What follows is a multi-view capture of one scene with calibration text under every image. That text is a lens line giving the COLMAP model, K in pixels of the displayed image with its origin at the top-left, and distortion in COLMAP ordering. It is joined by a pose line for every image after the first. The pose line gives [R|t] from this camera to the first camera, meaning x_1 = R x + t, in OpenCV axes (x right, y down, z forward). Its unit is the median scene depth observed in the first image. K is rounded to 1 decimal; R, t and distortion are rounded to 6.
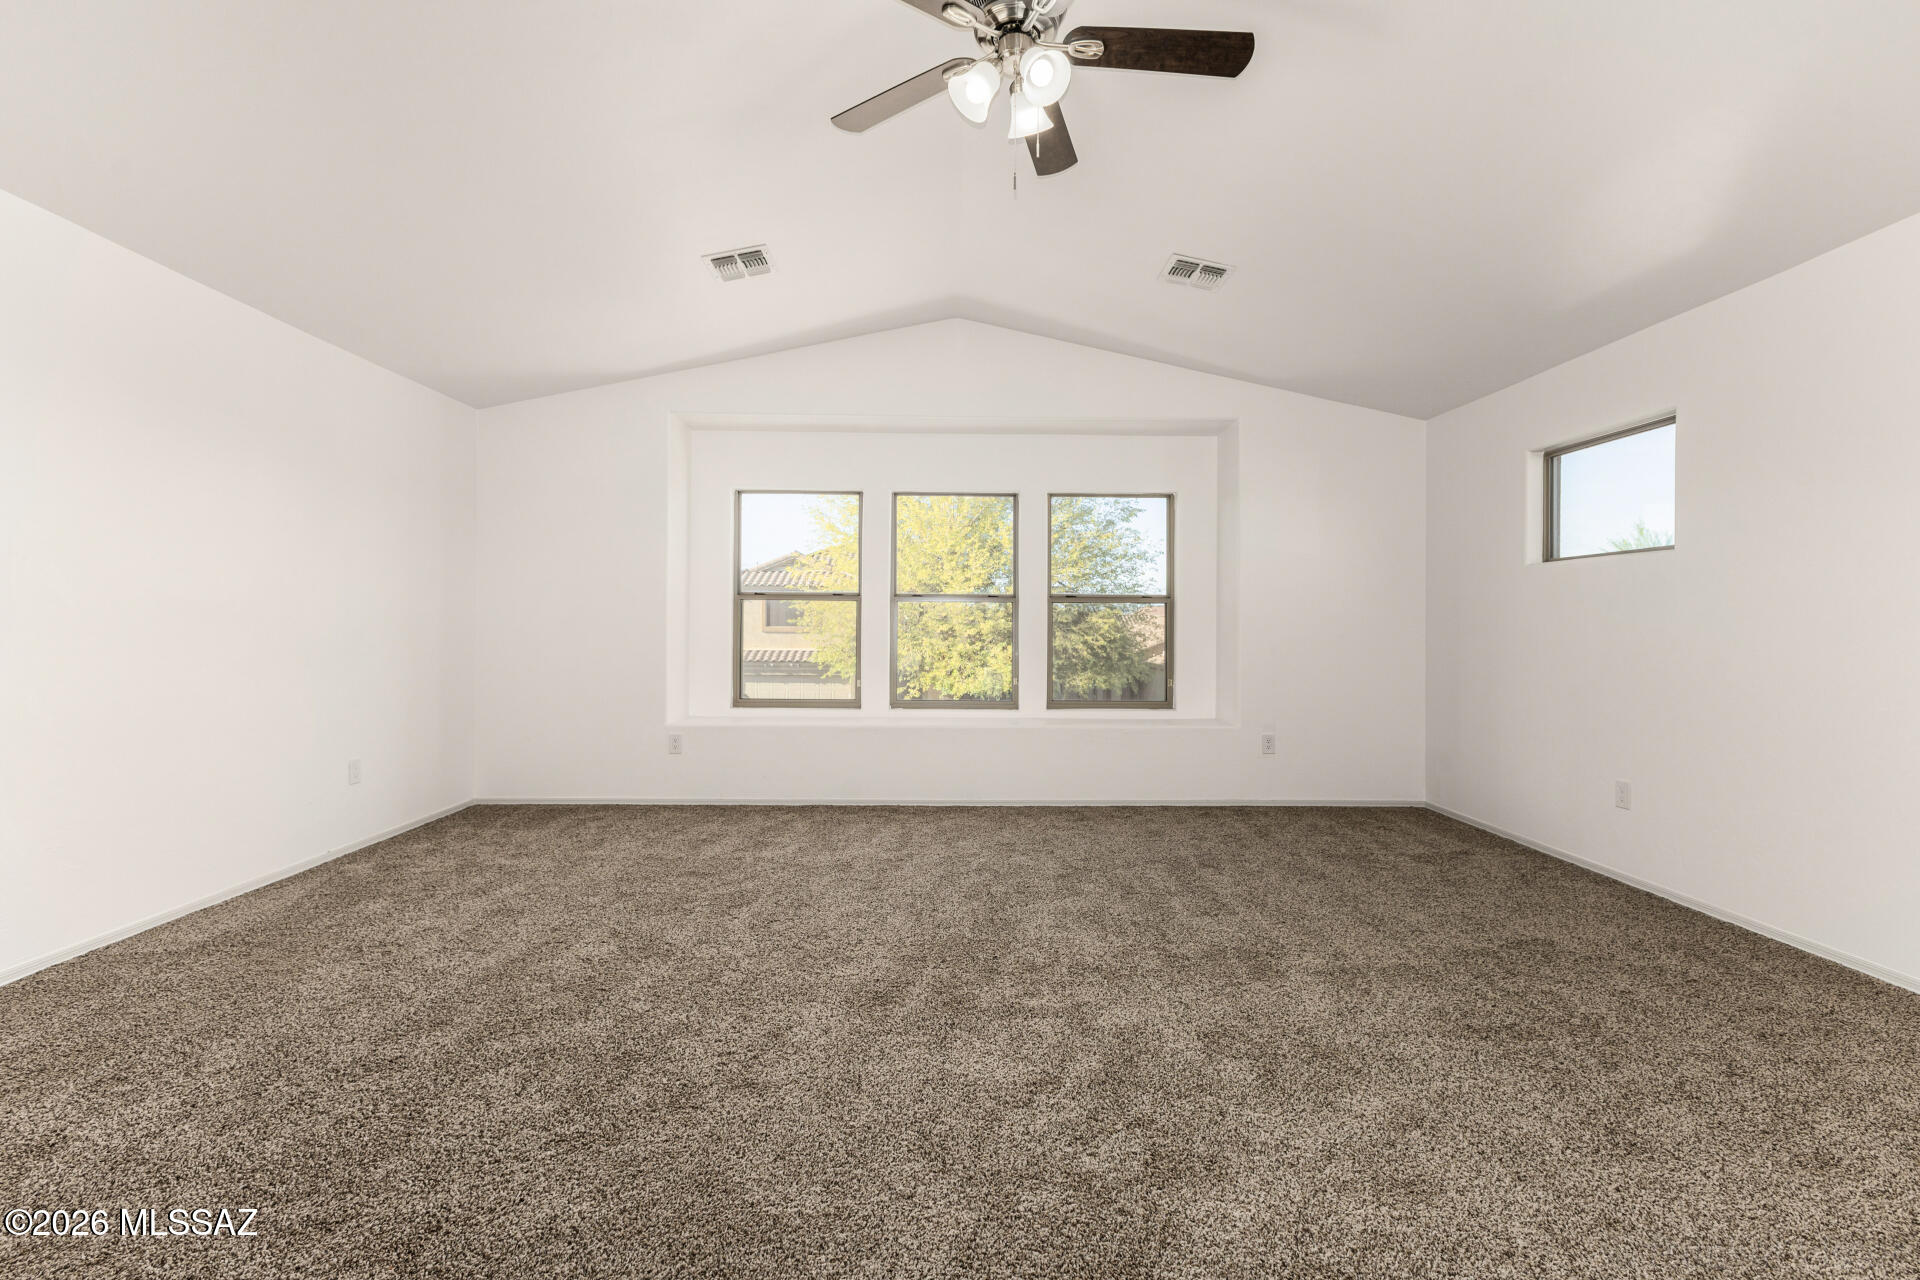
lens RADIAL K [[862.8, 0, 956.2], [0, 862.8, 630.9], [0, 0, 1]] dist [0.007806, -0.000077]
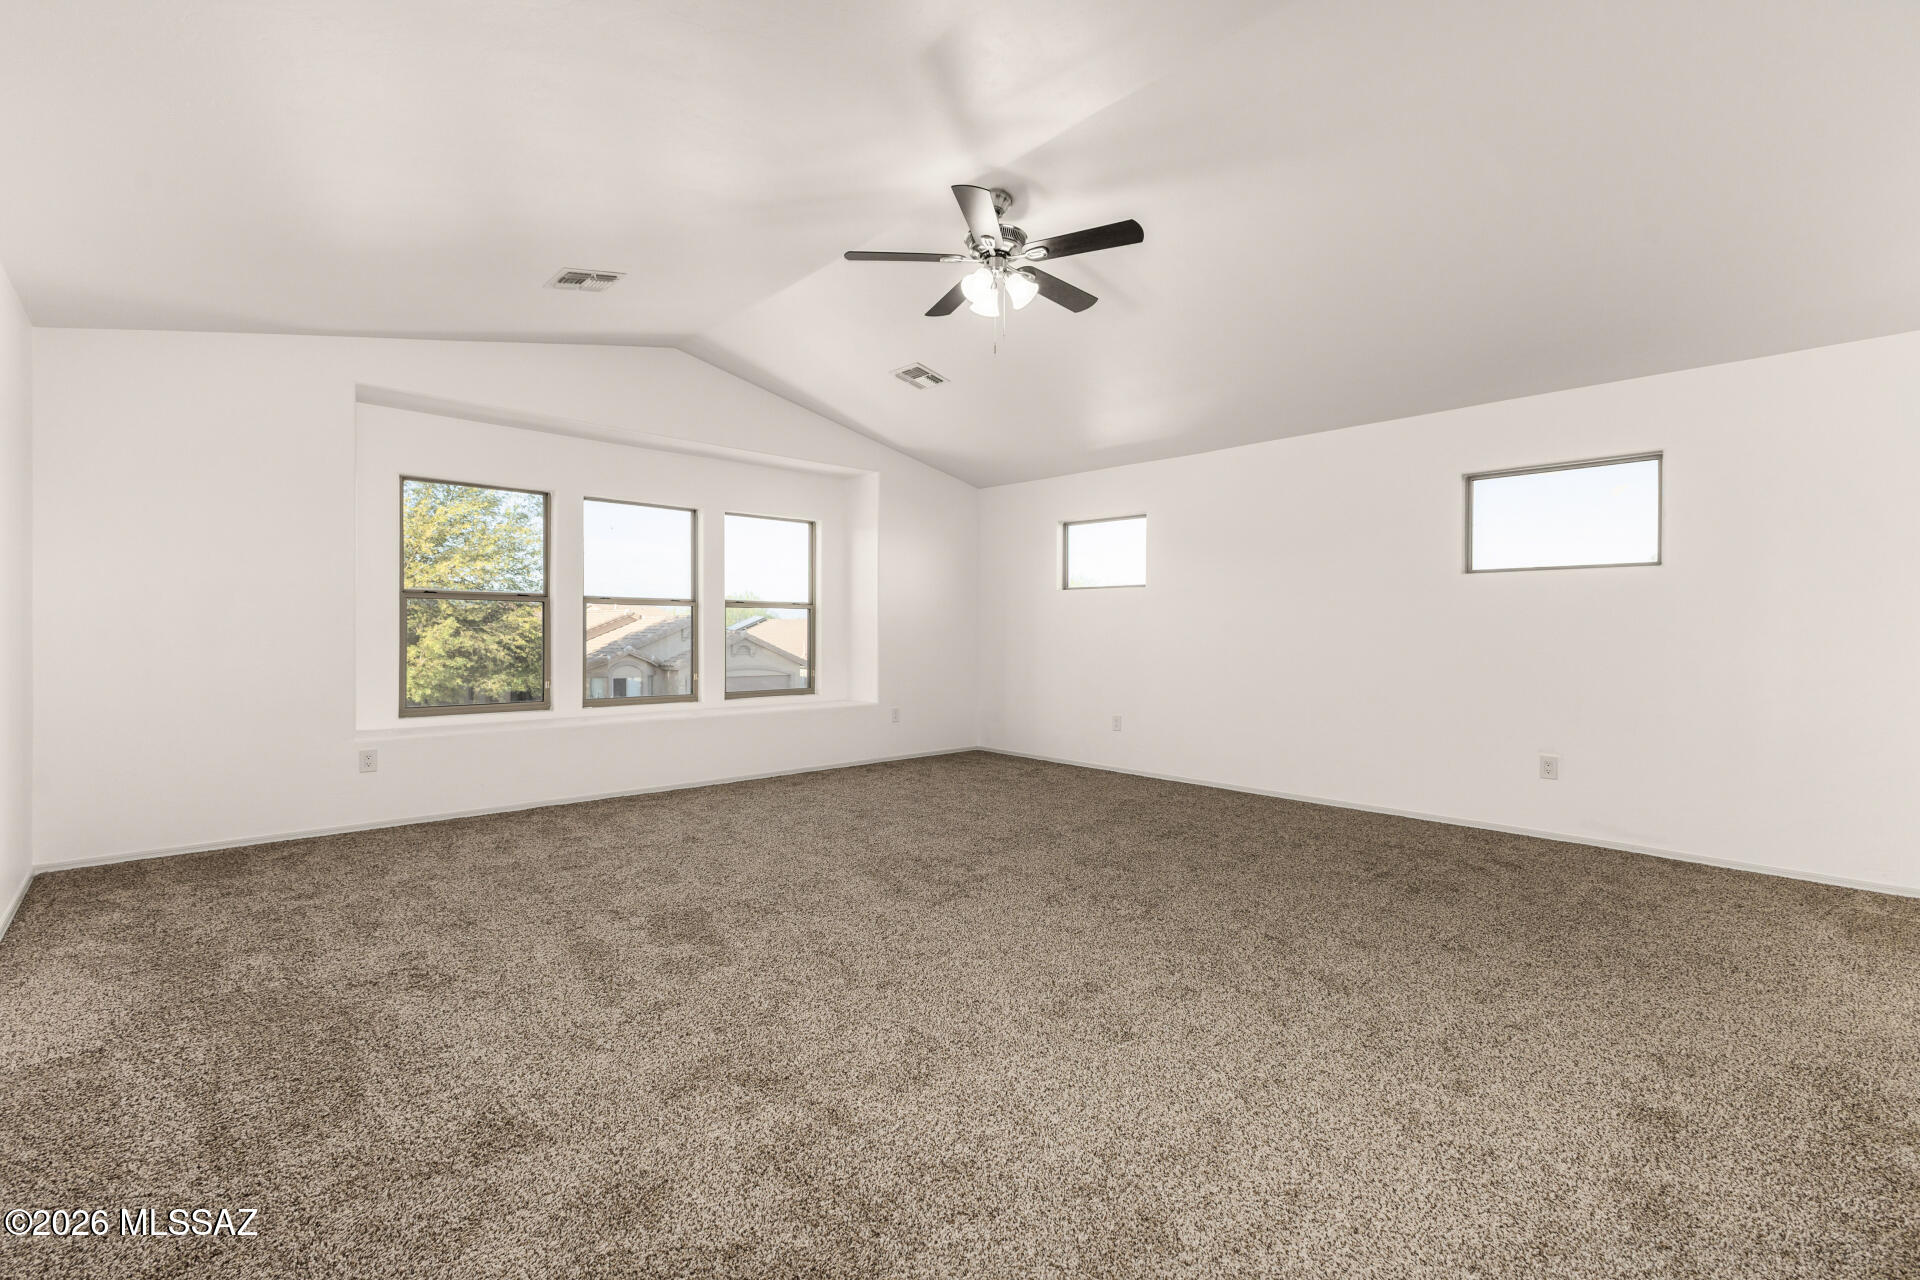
lens RADIAL K [[839.8, 0, 960.0], [0, 839.8, 640.0], [0, 0, 1]] dist [0.001481, 0.000034]
pose [[0.734734, -0.007747, 0.678311, -0.417752], [-0.000434, 0.999929, 0.011891, -0.001736], [-0.678355, -0.009031, 0.734679, -0.033101]]
